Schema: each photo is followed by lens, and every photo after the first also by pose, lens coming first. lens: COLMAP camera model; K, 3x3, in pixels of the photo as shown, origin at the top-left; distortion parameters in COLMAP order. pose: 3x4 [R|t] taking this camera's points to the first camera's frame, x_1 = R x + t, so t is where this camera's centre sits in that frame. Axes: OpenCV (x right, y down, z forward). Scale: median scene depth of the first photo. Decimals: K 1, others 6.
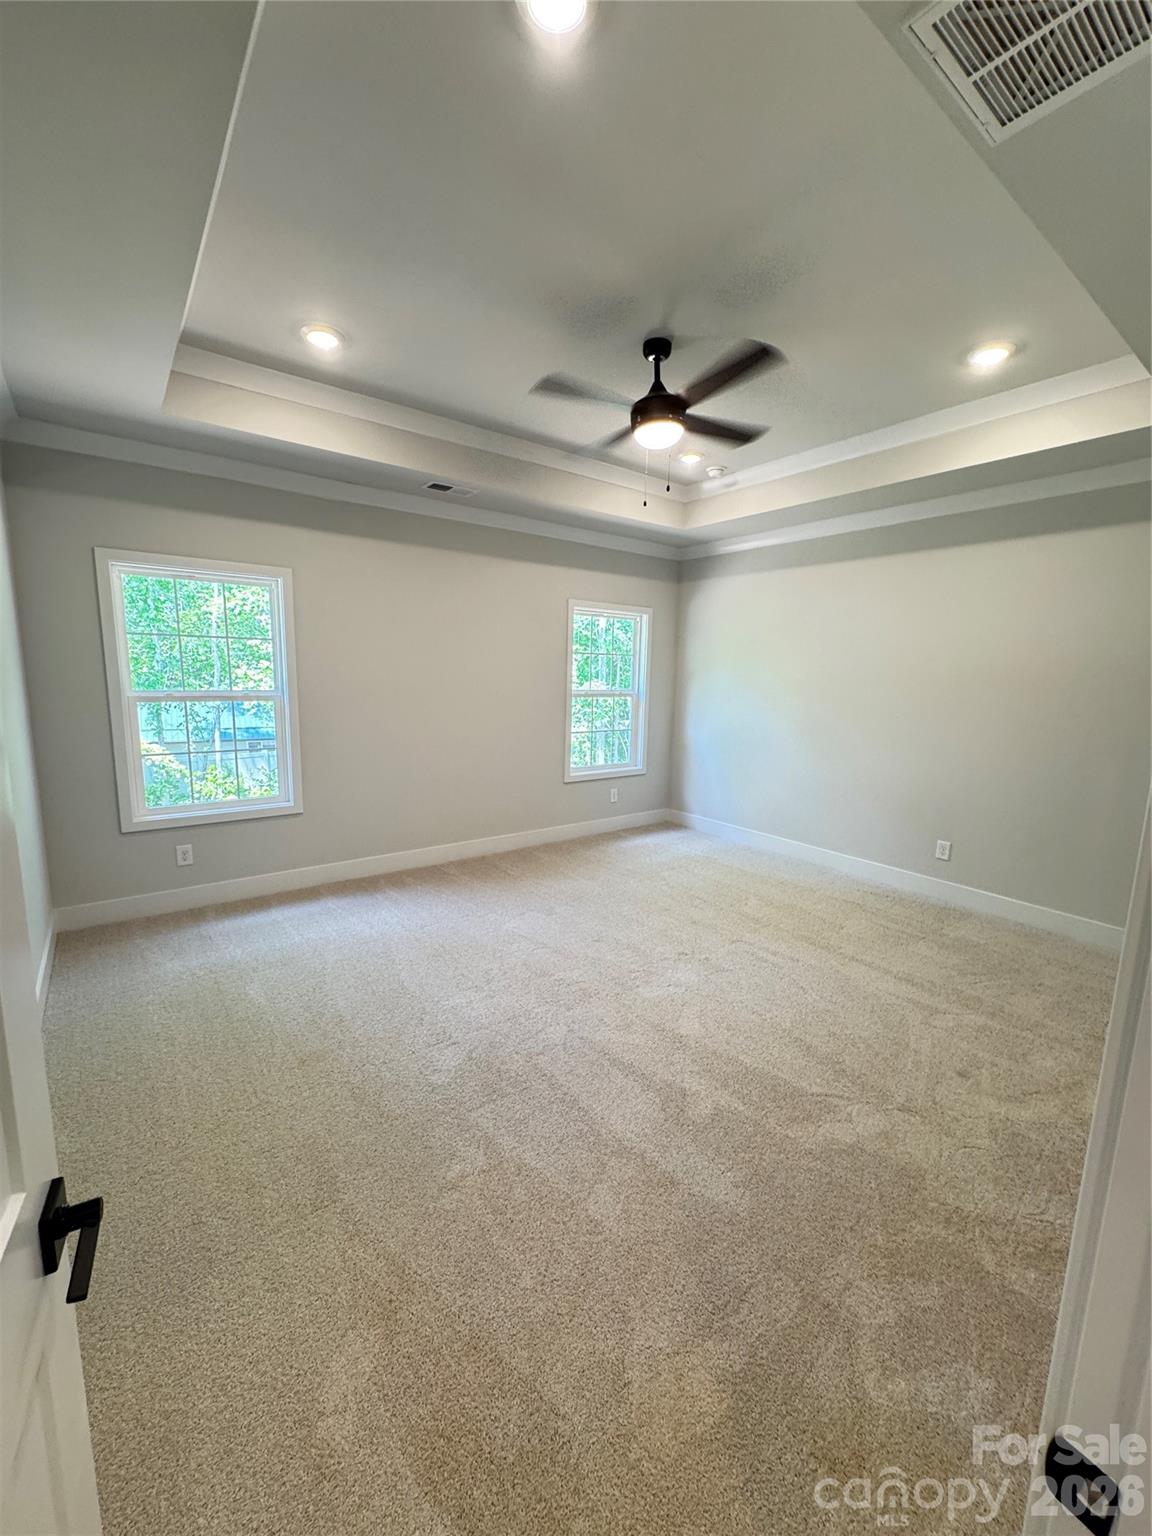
lens RADIAL K [[630.9, 0, 581.3], [0, 630.9, 755.3], [0, 0, 1]] dist [0.004010, 0.000290]
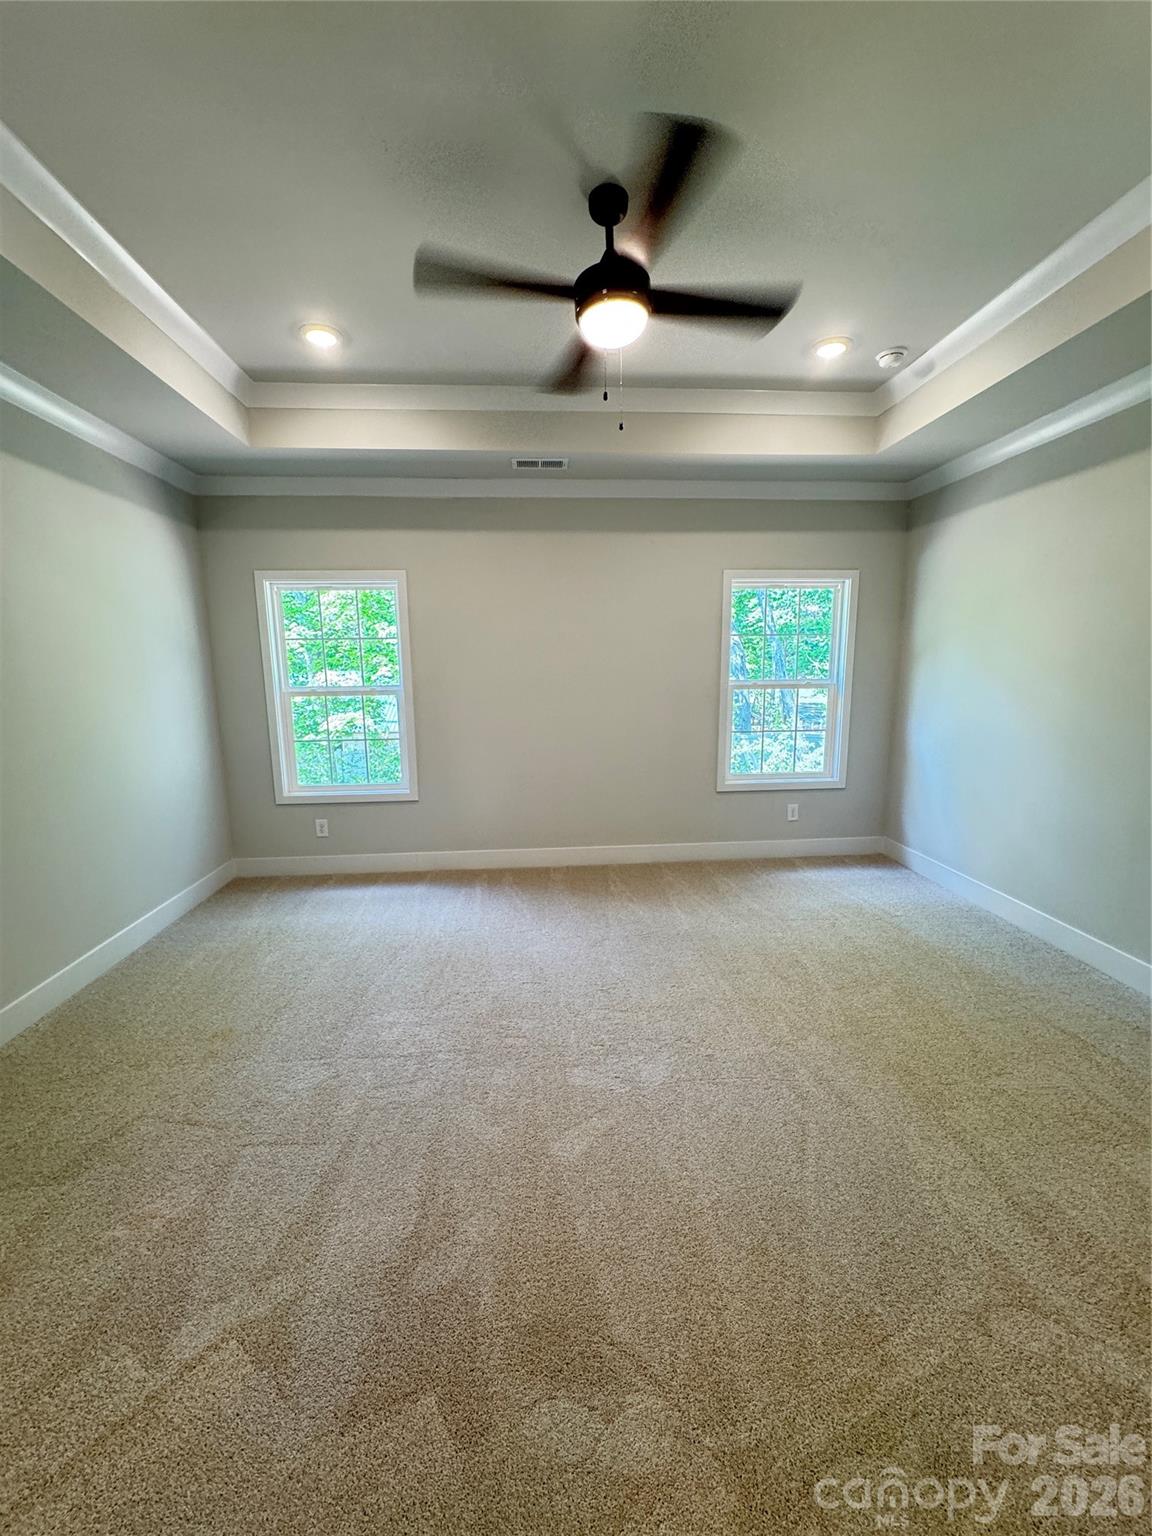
lens RADIAL K [[630.9, 0, 581.3], [0, 630.9, 755.3], [0, 0, 1]] dist [0.004010, 0.000290]
pose [[0.832282, 0.047204, -0.552340, 0.377695], [-0.042569, 0.998868, 0.021222, -0.019364], [0.552716, 0.005850, 0.833349, 0.273954]]
